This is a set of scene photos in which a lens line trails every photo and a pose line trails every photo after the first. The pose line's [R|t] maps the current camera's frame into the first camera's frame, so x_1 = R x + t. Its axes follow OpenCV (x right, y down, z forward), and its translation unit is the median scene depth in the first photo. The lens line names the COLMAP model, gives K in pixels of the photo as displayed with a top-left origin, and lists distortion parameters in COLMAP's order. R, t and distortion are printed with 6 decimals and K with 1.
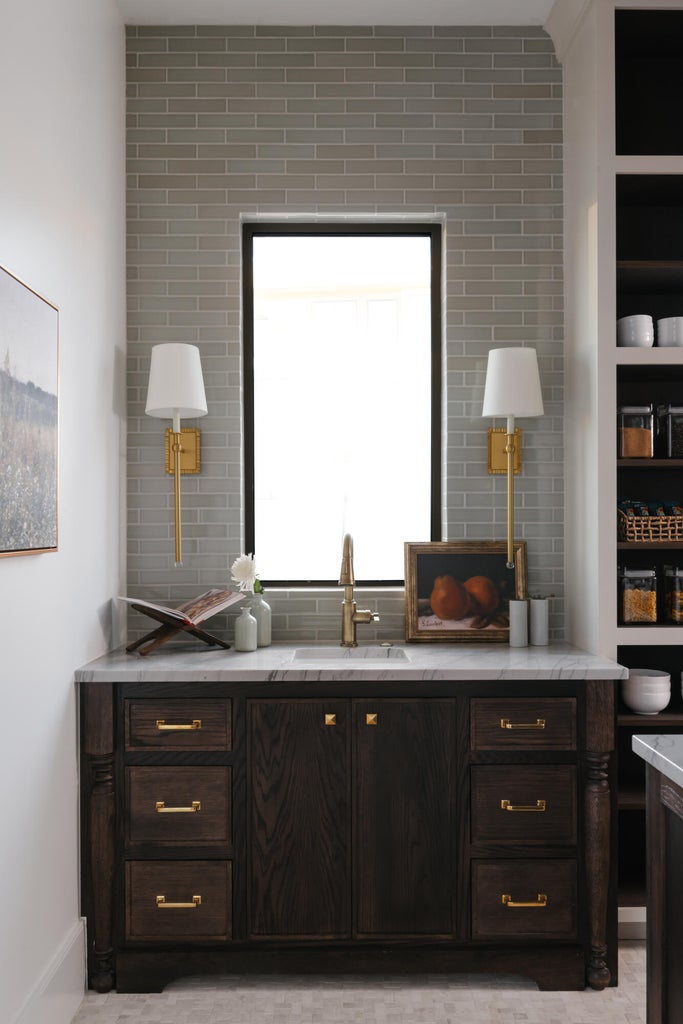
lens RADIAL K [[920.6, 0, 343.0], [0, 920.6, 514.5], [0, 0, 1]] dist [0.001779, -0.004167]
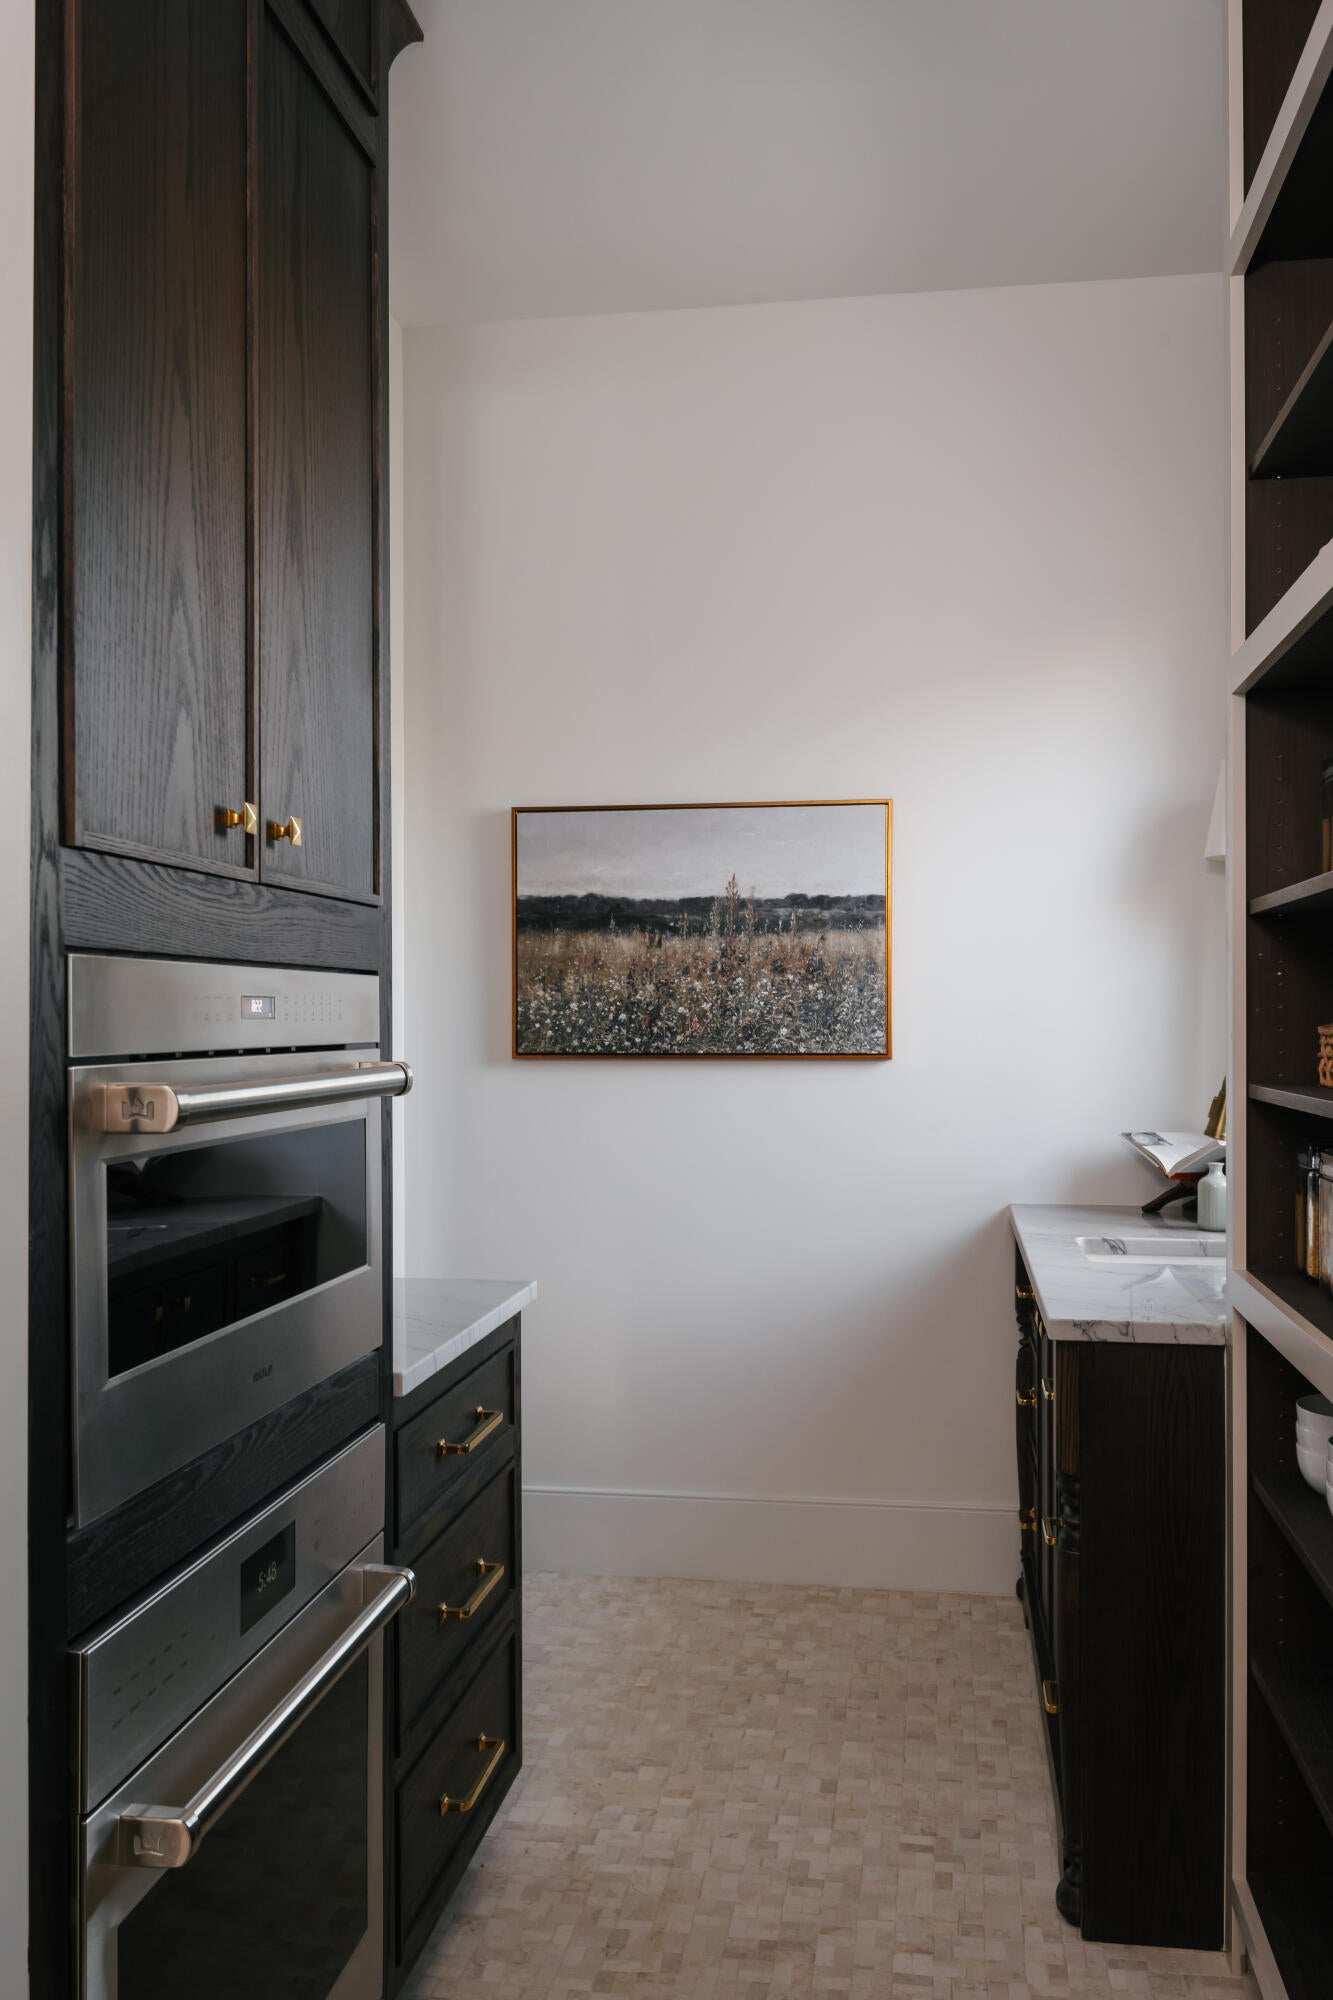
lens RADIAL K [[1719.1, 0, 666.1], [0, 1719.1, 1001.7], [0, 0, 1]] dist [0.004044, -0.001304]
pose [[-0.163956, -0.003822, -0.986460, 1.456291], [0.013586, 0.999889, -0.006132, -0.010803], [0.986374, -0.014407, -0.163886, 1.057788]]
